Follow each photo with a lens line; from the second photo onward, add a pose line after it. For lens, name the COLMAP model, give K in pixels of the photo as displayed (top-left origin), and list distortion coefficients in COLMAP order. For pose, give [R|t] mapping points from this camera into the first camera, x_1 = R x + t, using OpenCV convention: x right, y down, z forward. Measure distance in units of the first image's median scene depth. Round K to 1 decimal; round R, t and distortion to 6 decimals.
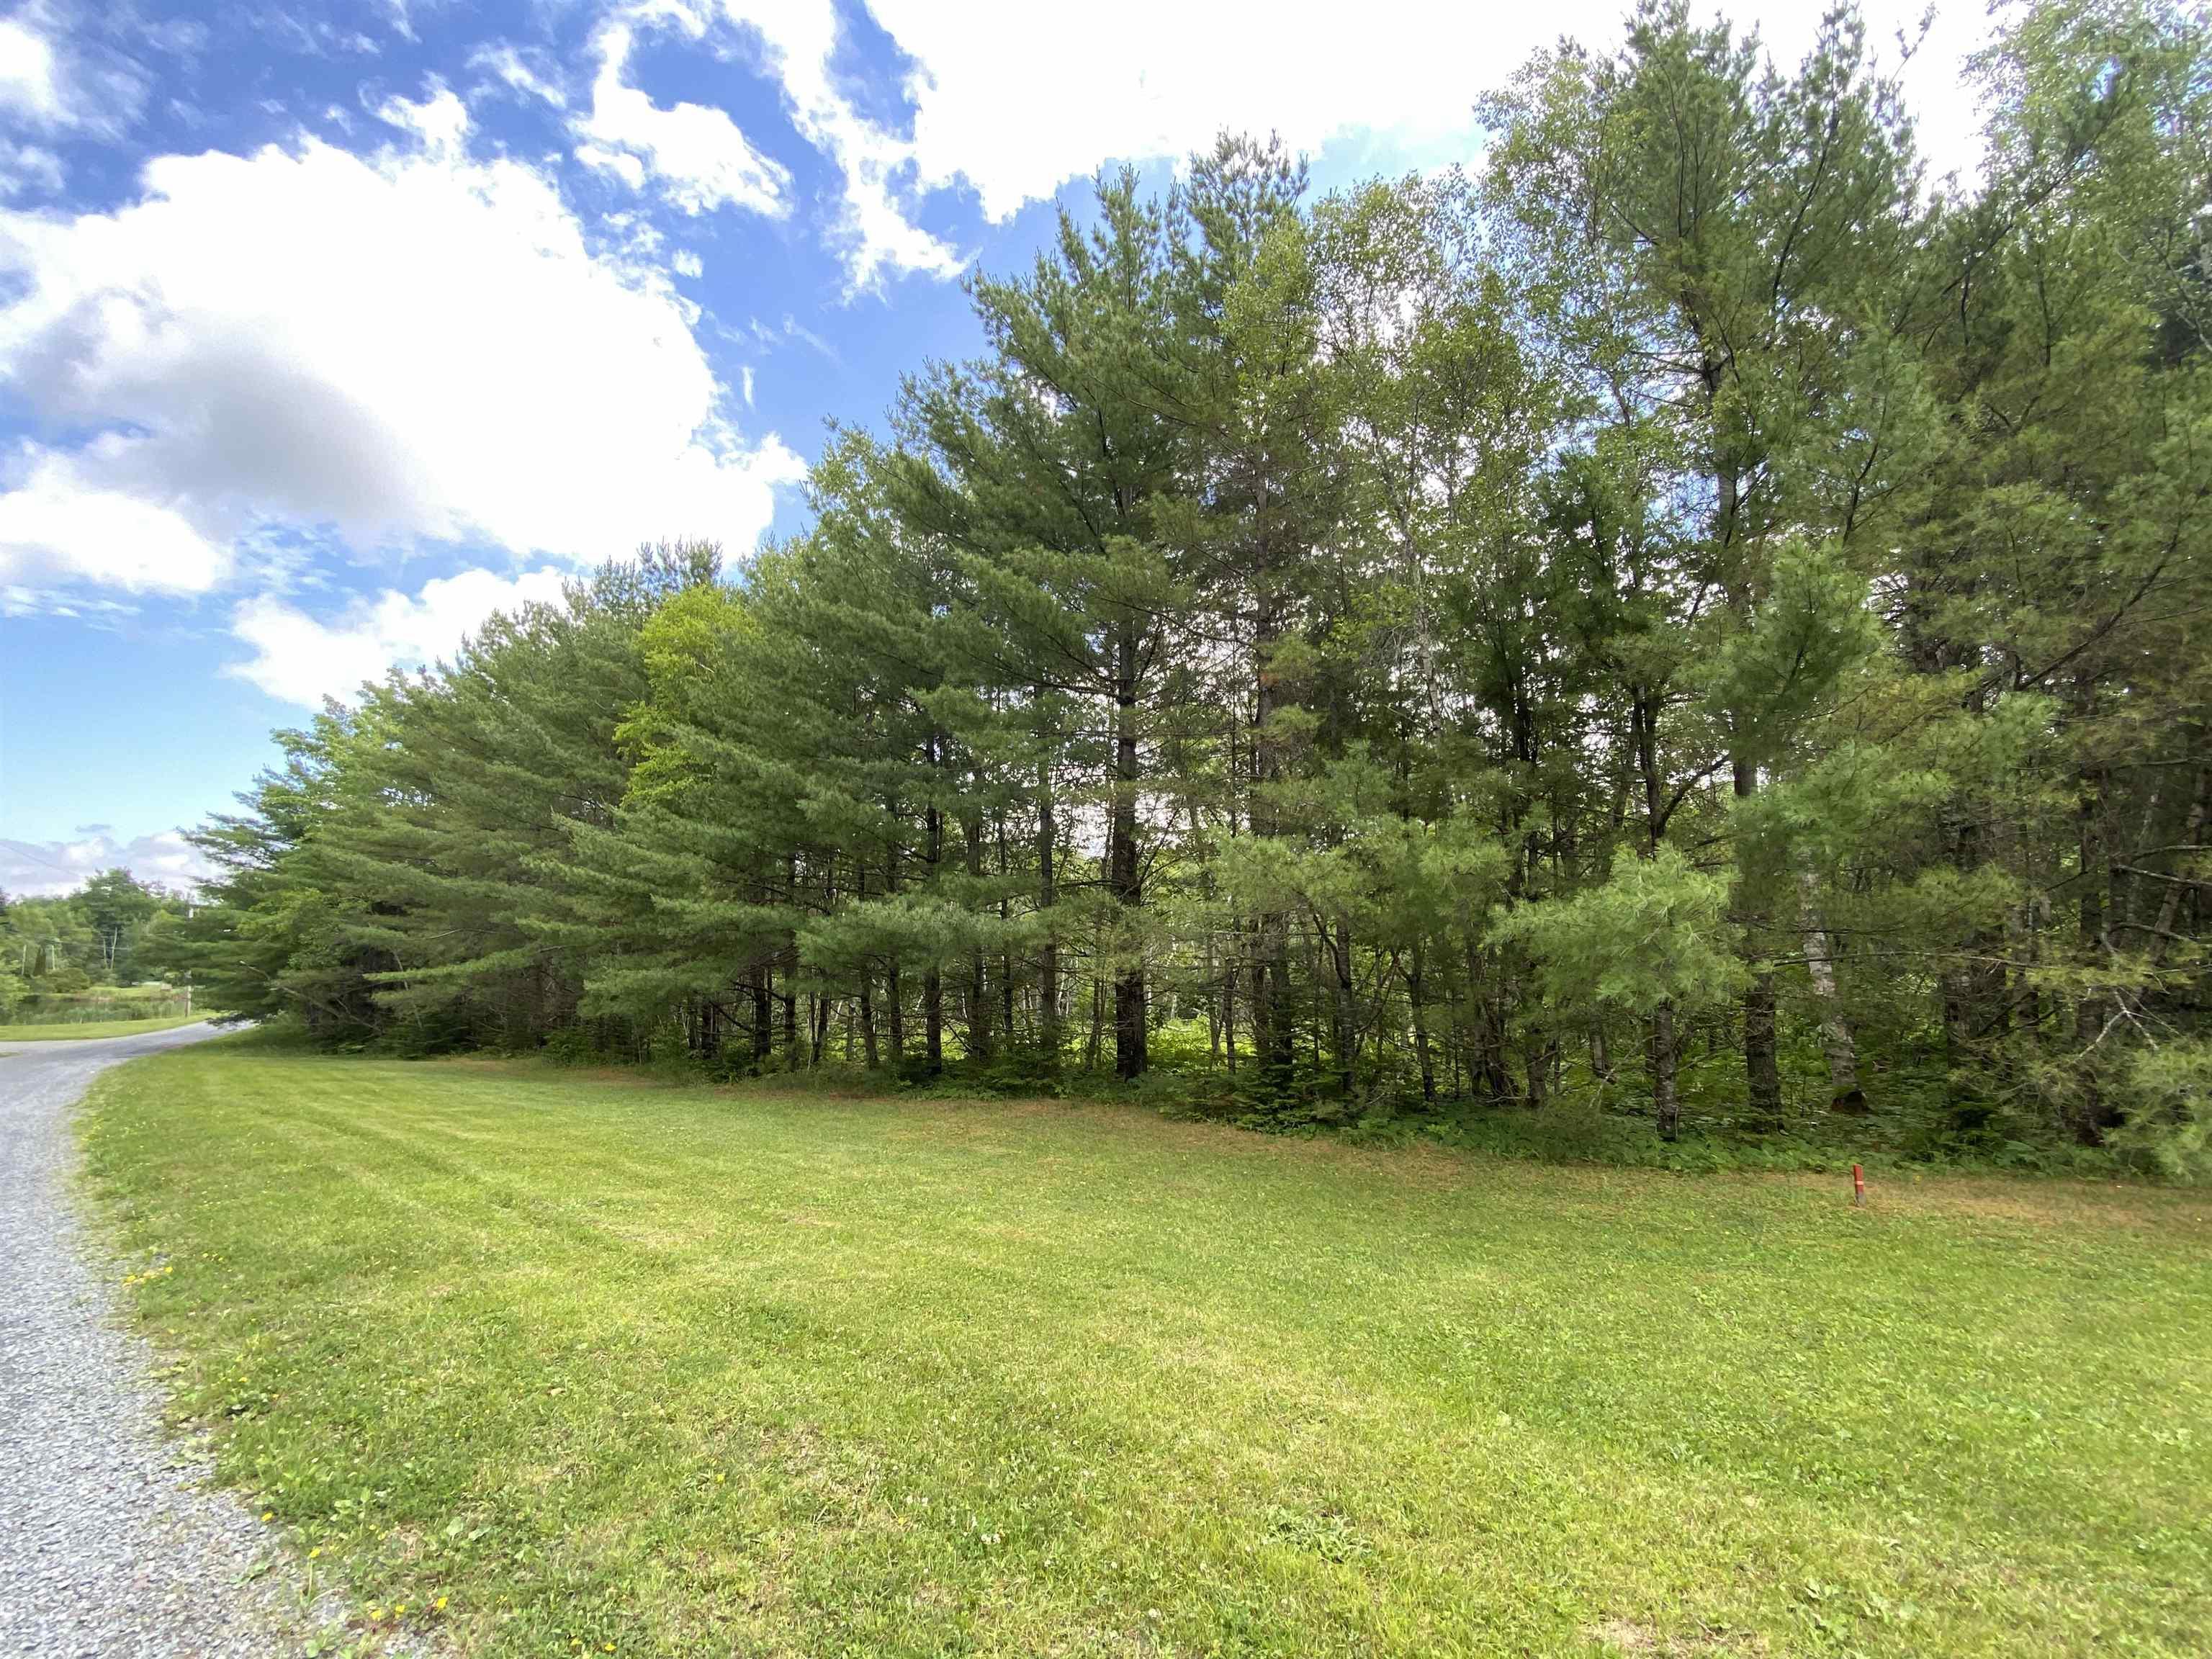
lens RADIAL K [[887.5, 0, 1099.6], [0, 887.5, 837.0], [0, 0, 1]] dist [0.014421, -0.018435]
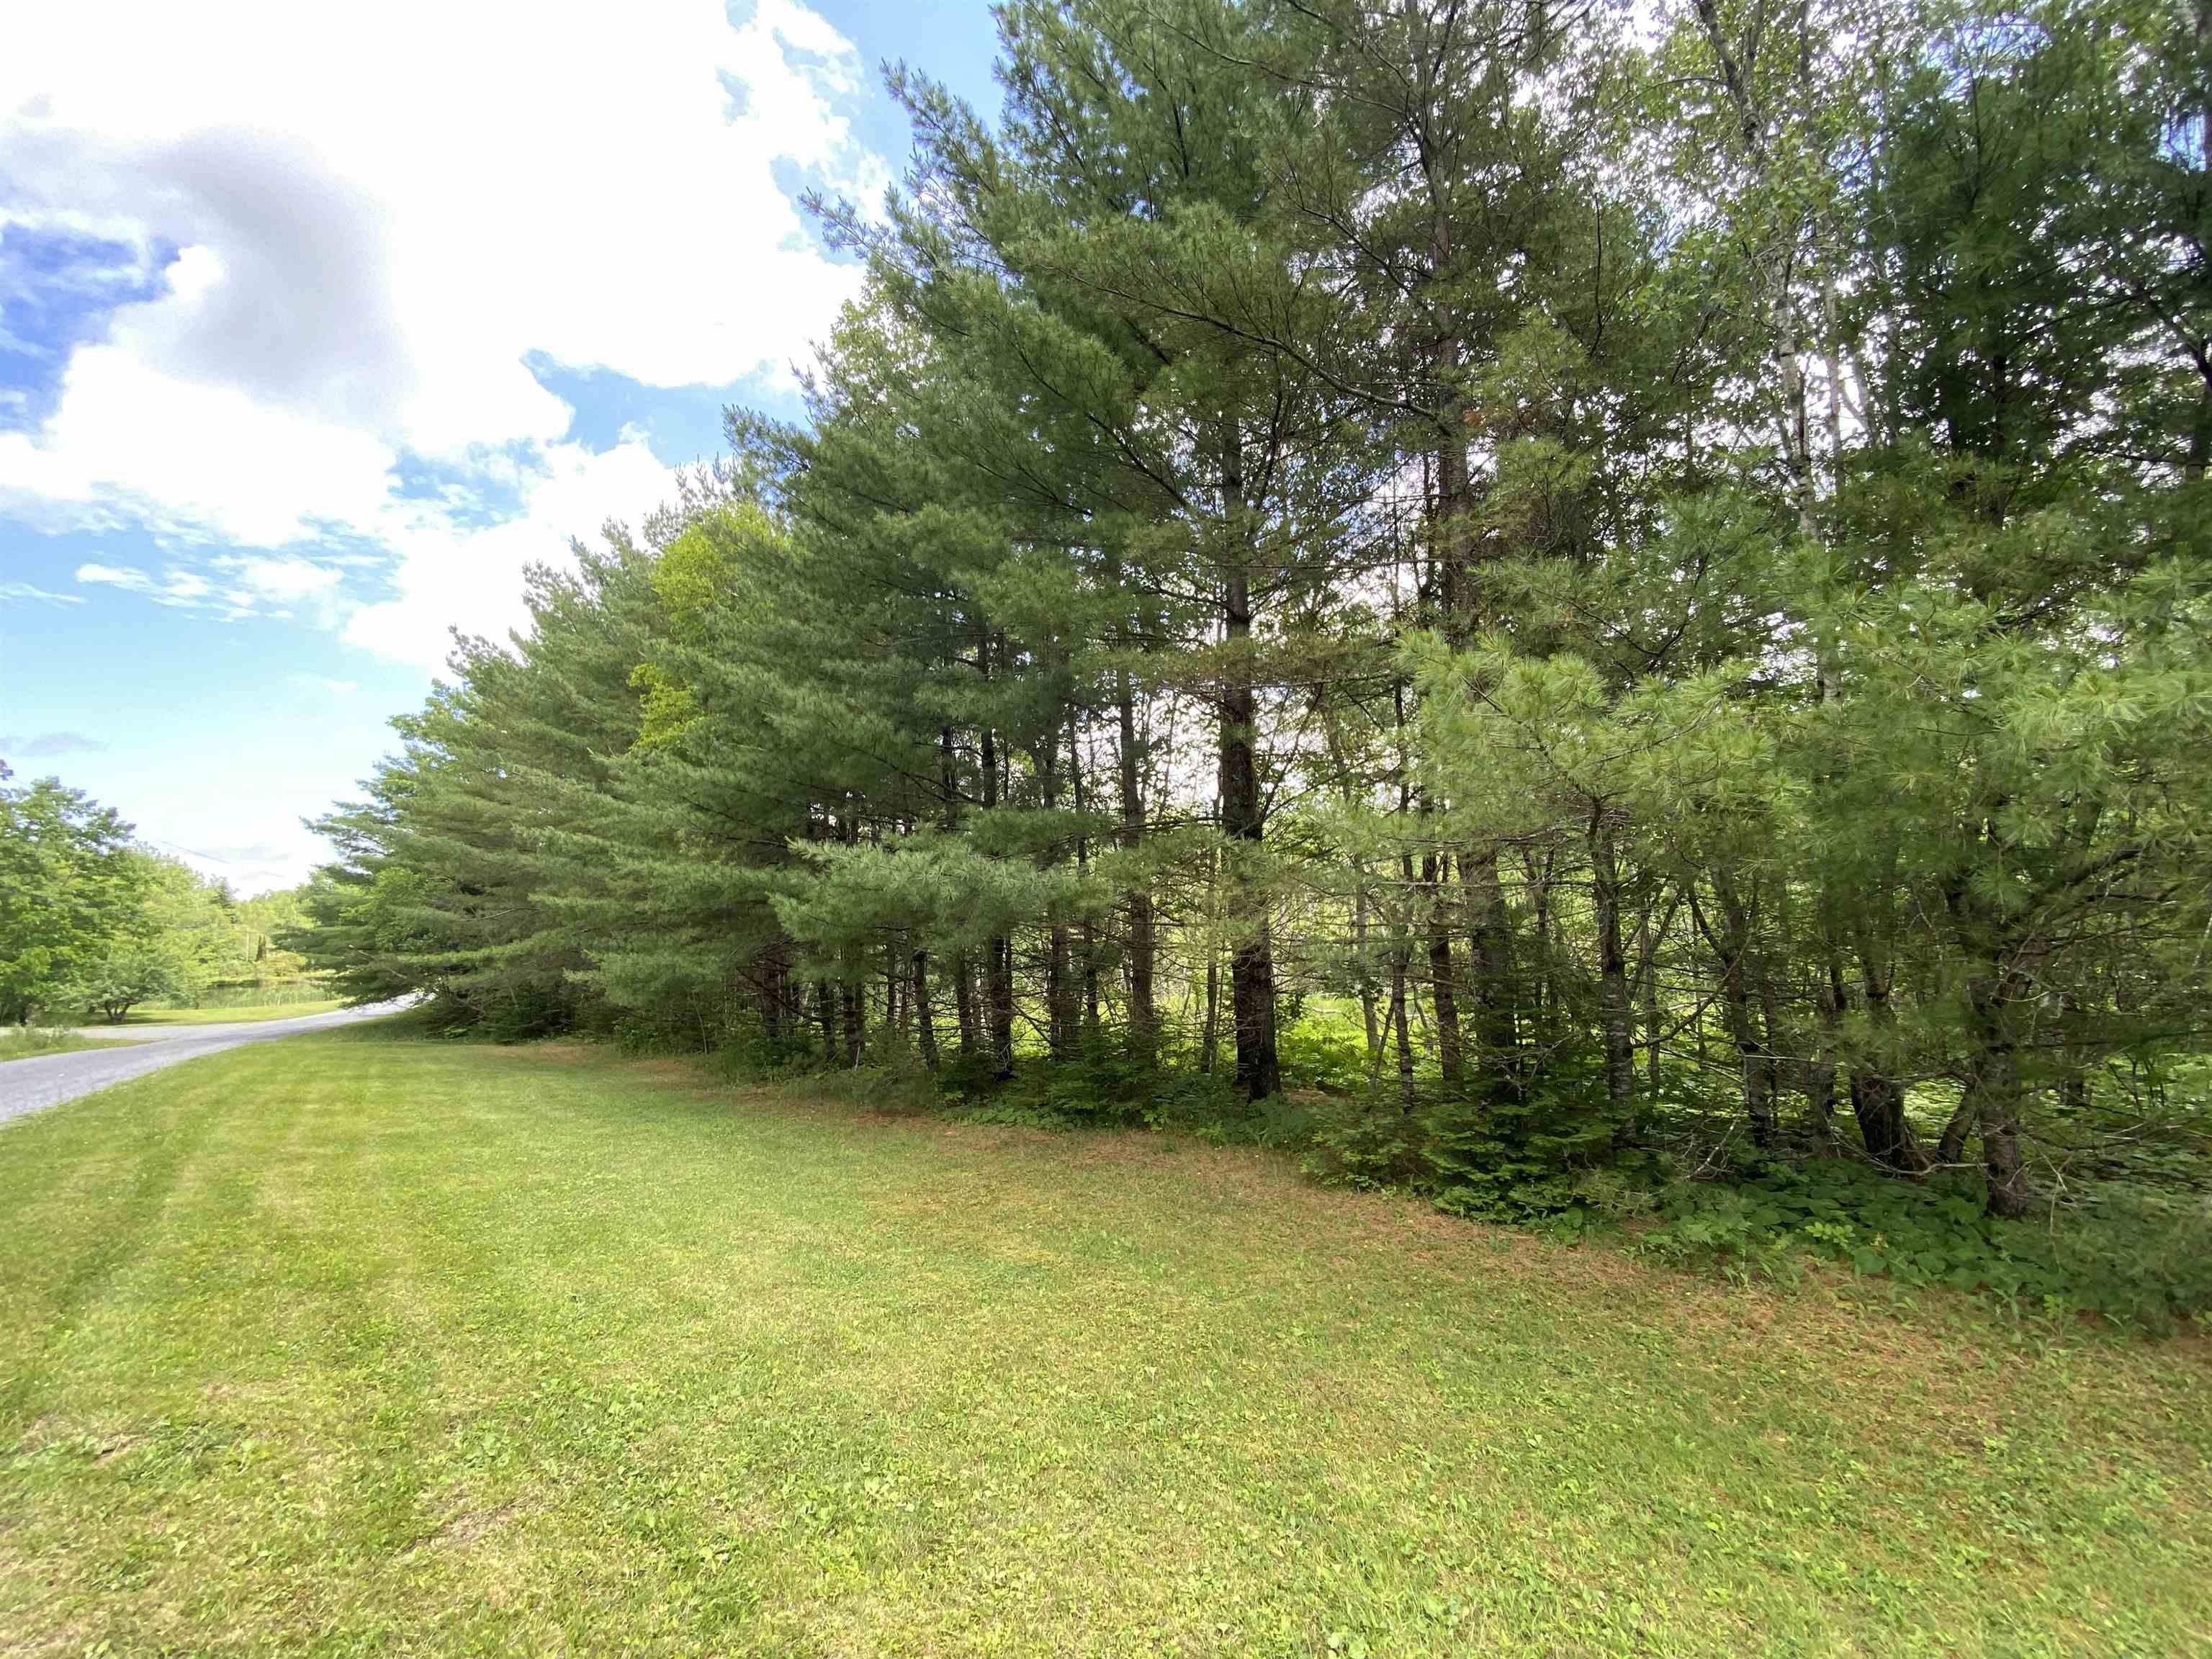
lens RADIAL K [[887.5, 0, 1099.6], [0, 887.5, 837.0], [0, 0, 1]] dist [0.014421, -0.018435]
pose [[0.988501, -0.035791, -0.146920, 0.023266], [0.041307, 0.998545, 0.034665, 0.039539], [0.145465, -0.040335, 0.988541, 0.305154]]
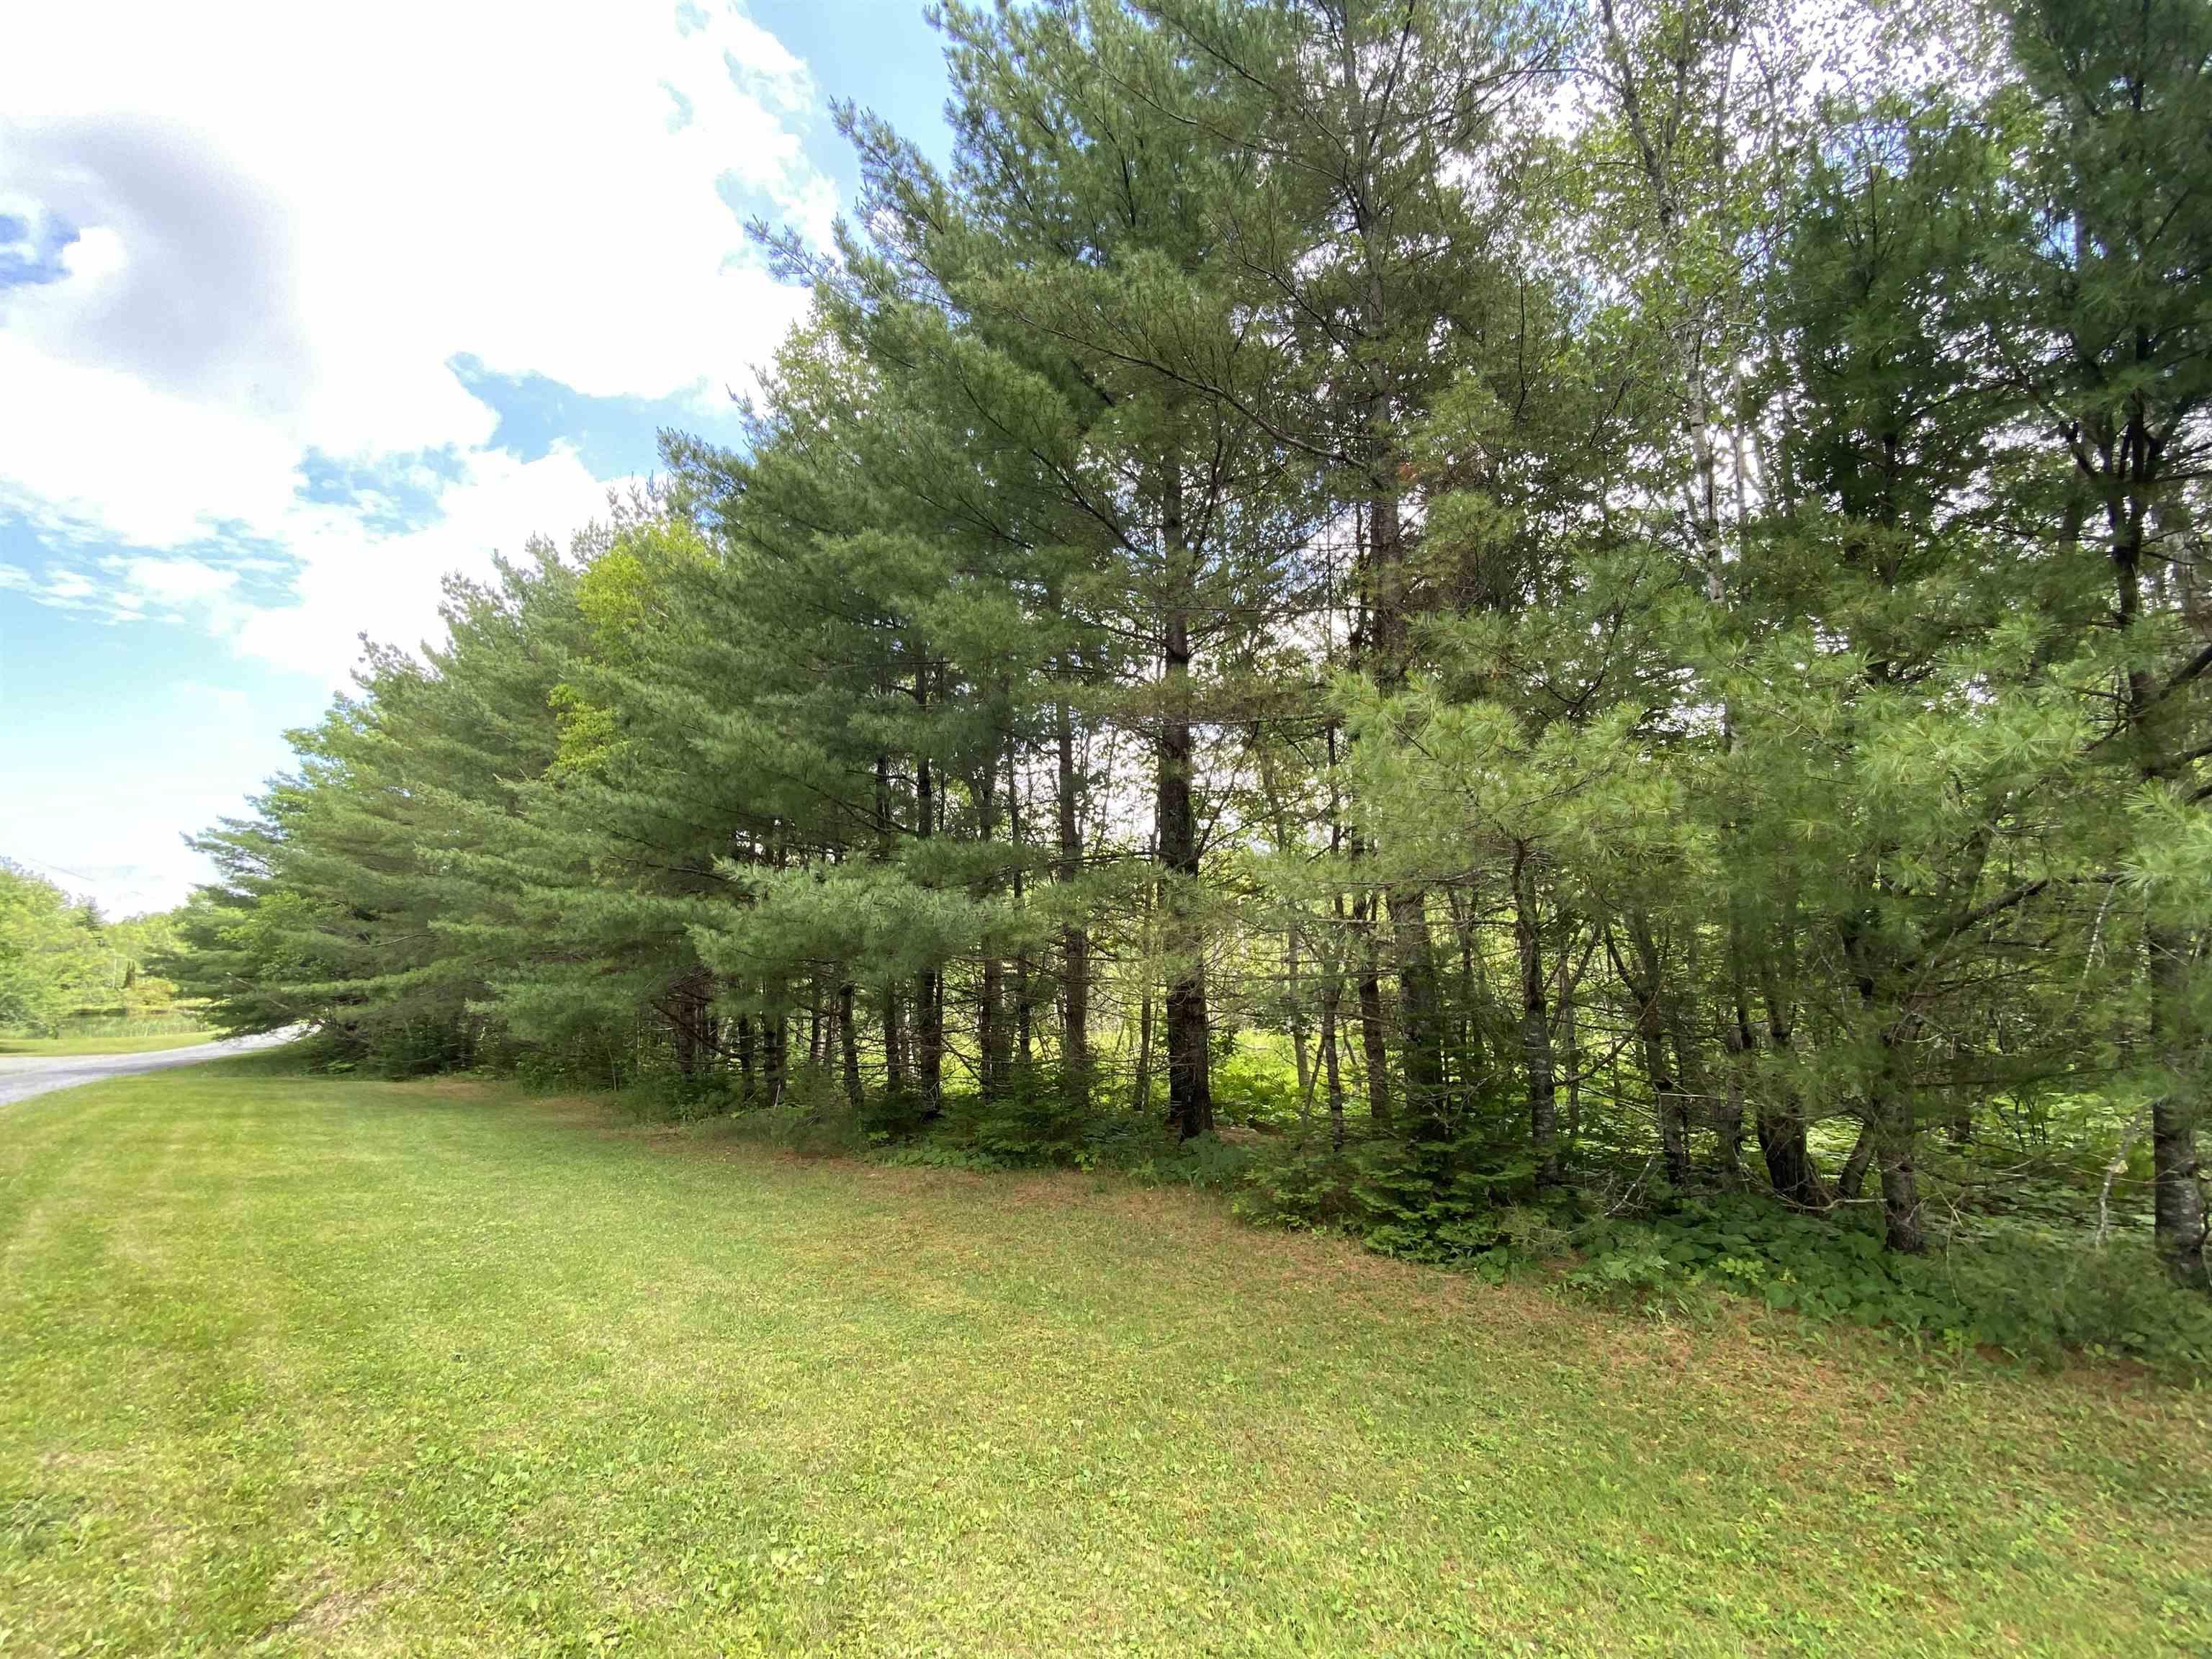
lens RADIAL K [[887.5, 0, 1099.6], [0, 887.5, 837.0], [0, 0, 1]] dist [0.014421, -0.018435]
pose [[0.997051, -0.021310, -0.073722, 0.022262], [0.021250, 0.999773, -0.001598, 0.040007], [0.073739, 0.000027, 0.997278, 0.308854]]
